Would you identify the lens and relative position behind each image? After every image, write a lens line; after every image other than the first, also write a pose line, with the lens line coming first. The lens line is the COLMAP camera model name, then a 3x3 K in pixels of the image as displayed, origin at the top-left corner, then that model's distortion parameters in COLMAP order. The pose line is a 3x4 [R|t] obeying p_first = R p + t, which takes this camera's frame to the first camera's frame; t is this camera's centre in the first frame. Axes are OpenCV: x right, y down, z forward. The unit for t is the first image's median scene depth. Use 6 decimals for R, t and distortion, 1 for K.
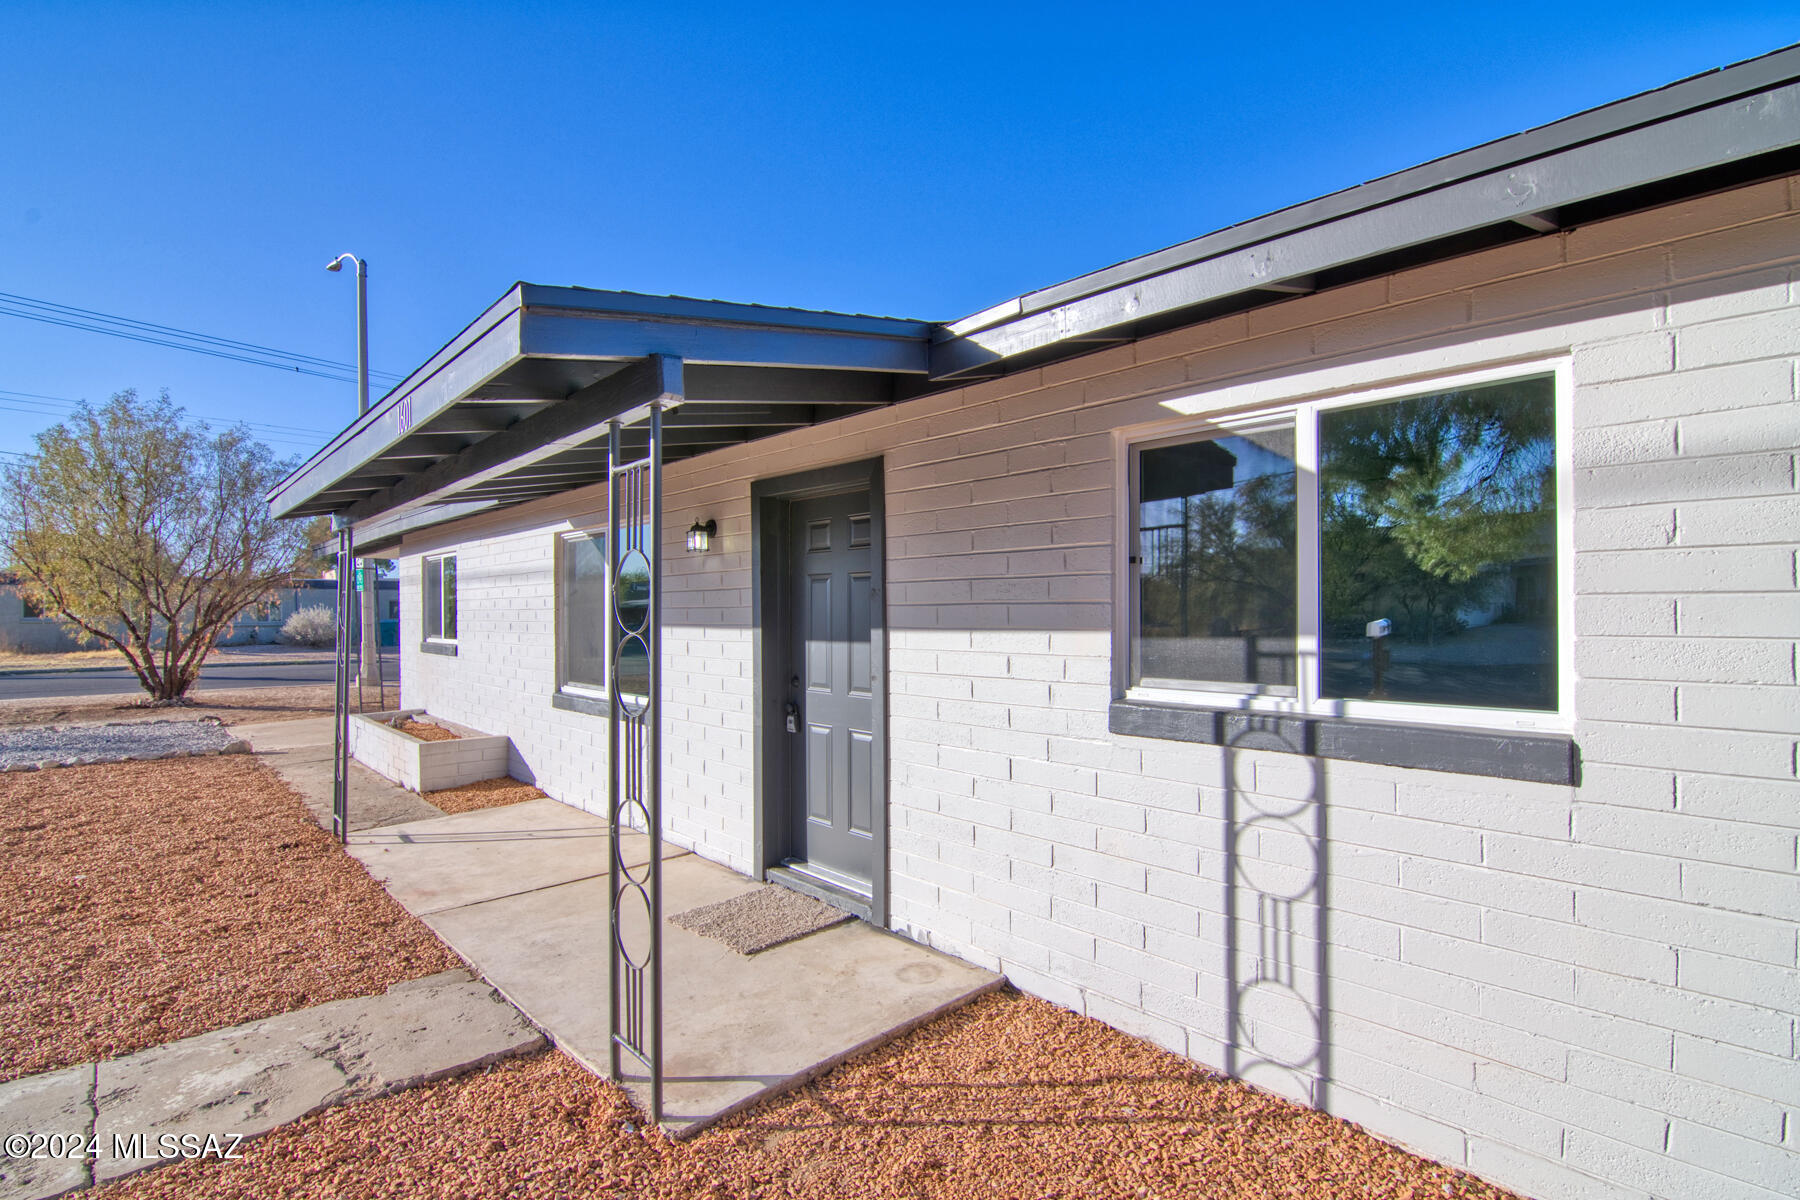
lens RADIAL K [[798.4, 0, 890.9], [0, 798.4, 610.4], [0, 0, 1]] dist [0.001895, -0.010879]
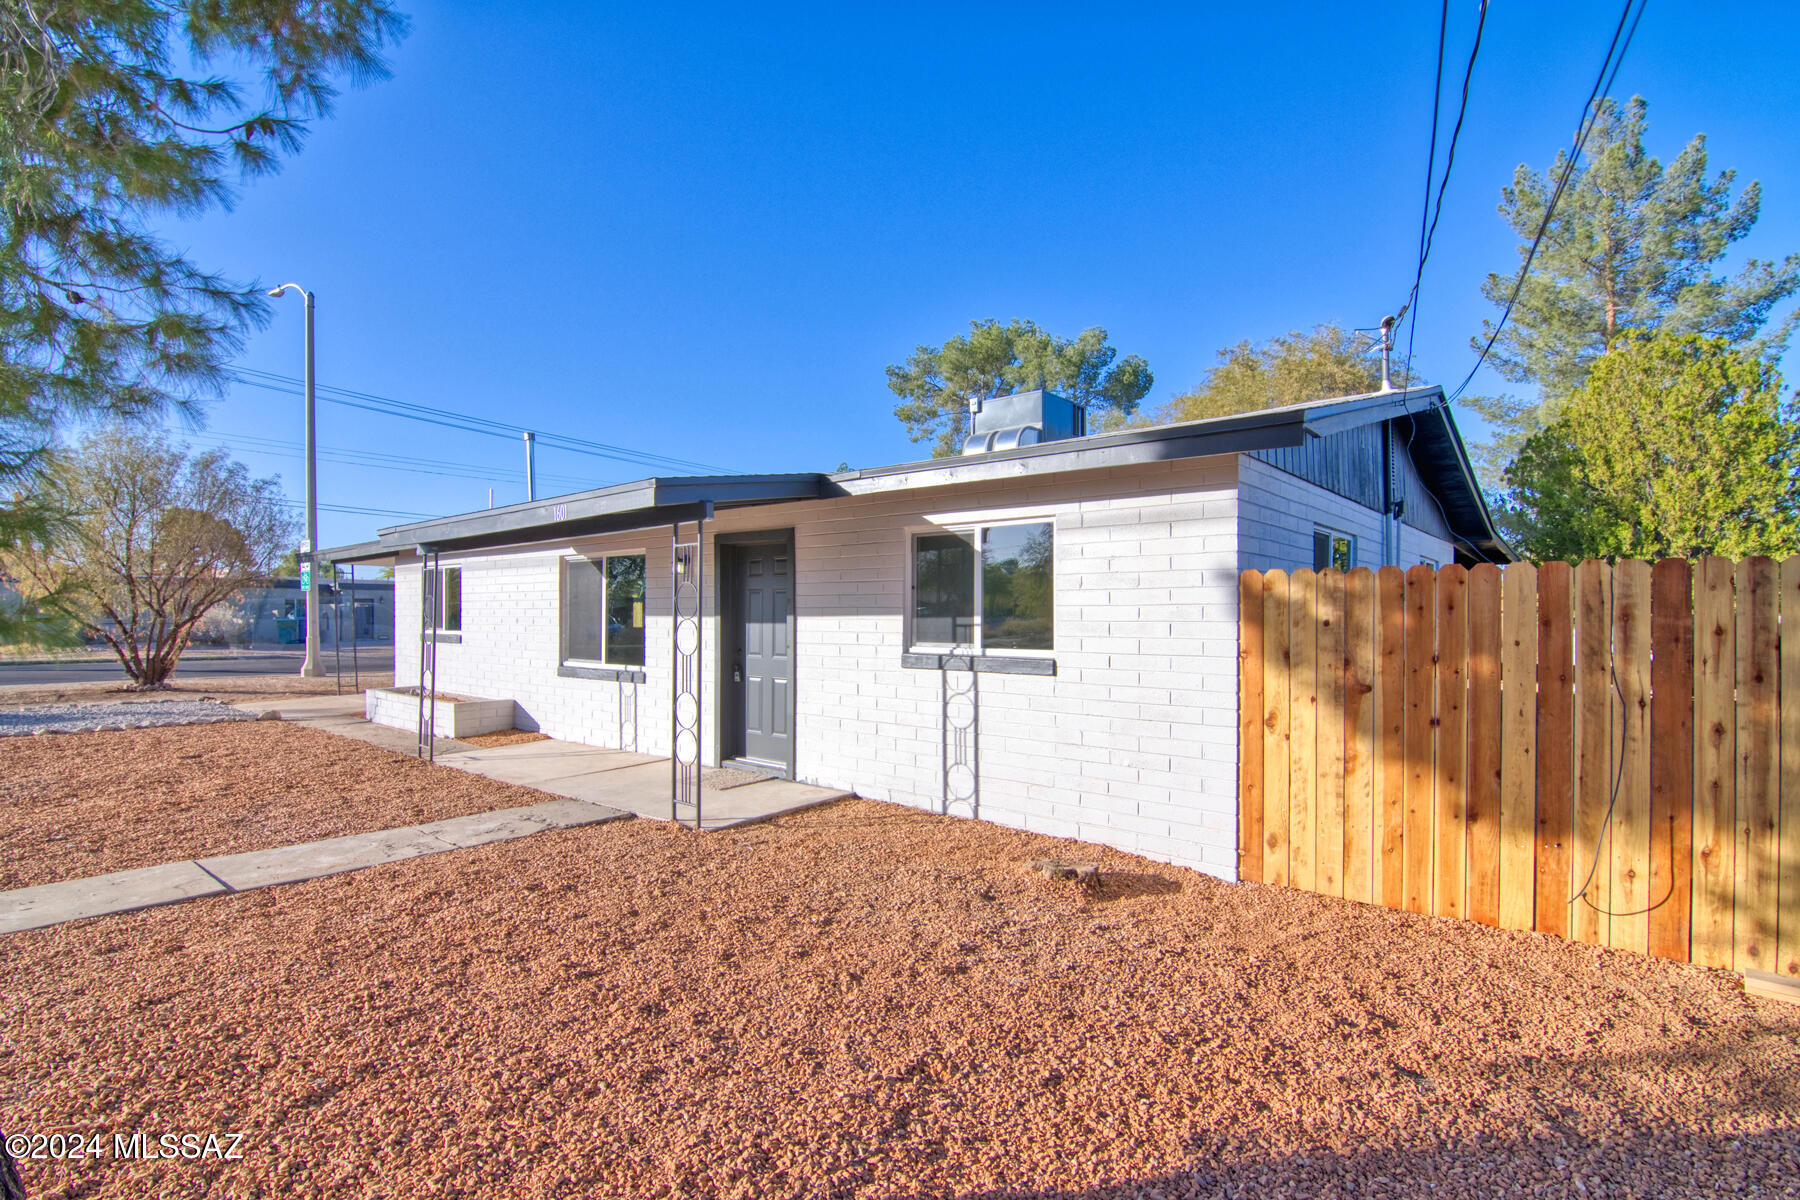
lens RADIAL K [[798.4, 0, 890.9], [0, 798.4, 610.4], [0, 0, 1]] dist [0.001895, -0.010879]
pose [[0.990795, 0.008902, 0.135081, -0.038128], [-0.008233, 0.999951, -0.005508, 0.008885], [-0.135123, 0.004345, 0.990819, -0.915999]]
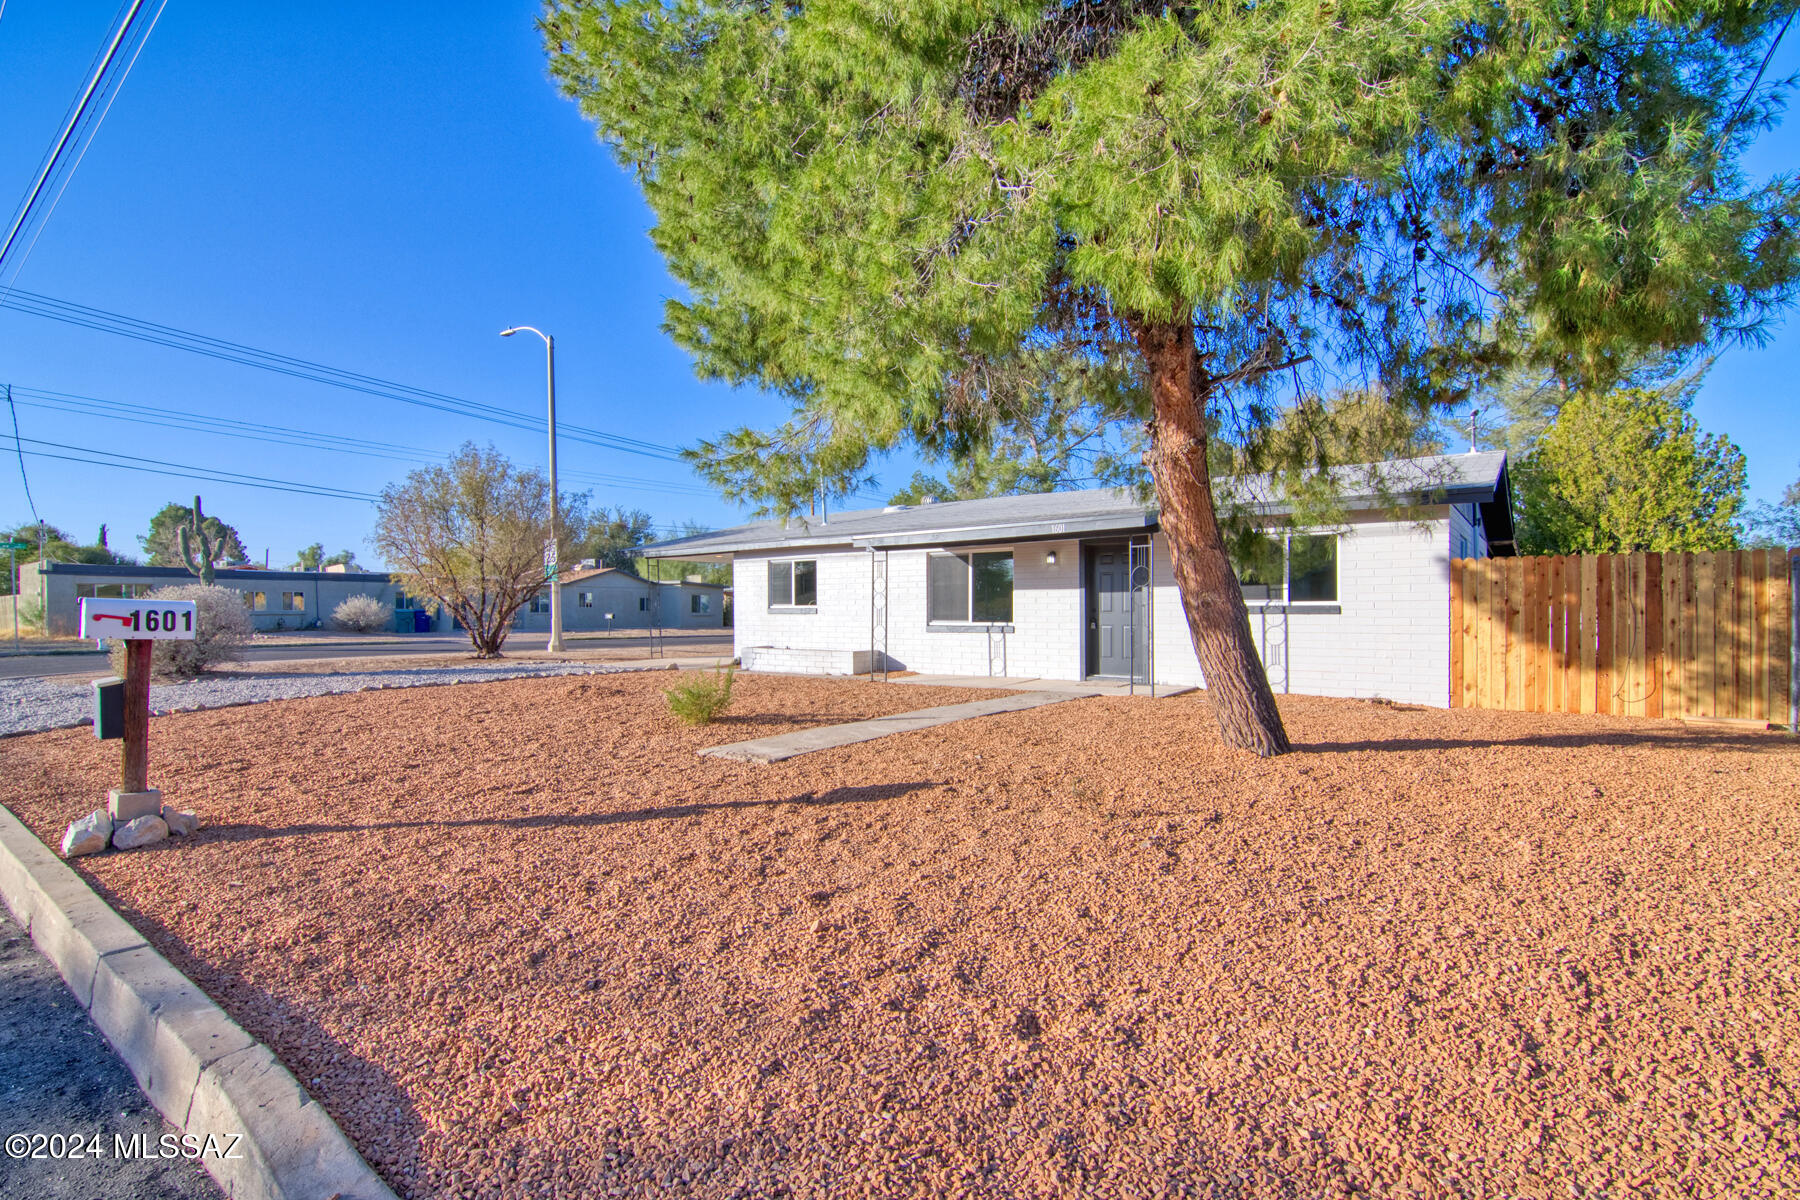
lens RADIAL K [[798.4, 0, 890.9], [0, 798.4, 610.4], [0, 0, 1]] dist [0.001895, -0.010879]
pose [[0.982271, 0.001525, 0.187460, -1.644474], [-0.001407, 0.999999, -0.000764, 0.112059], [-0.187461, 0.000487, 0.982272, -1.983171]]
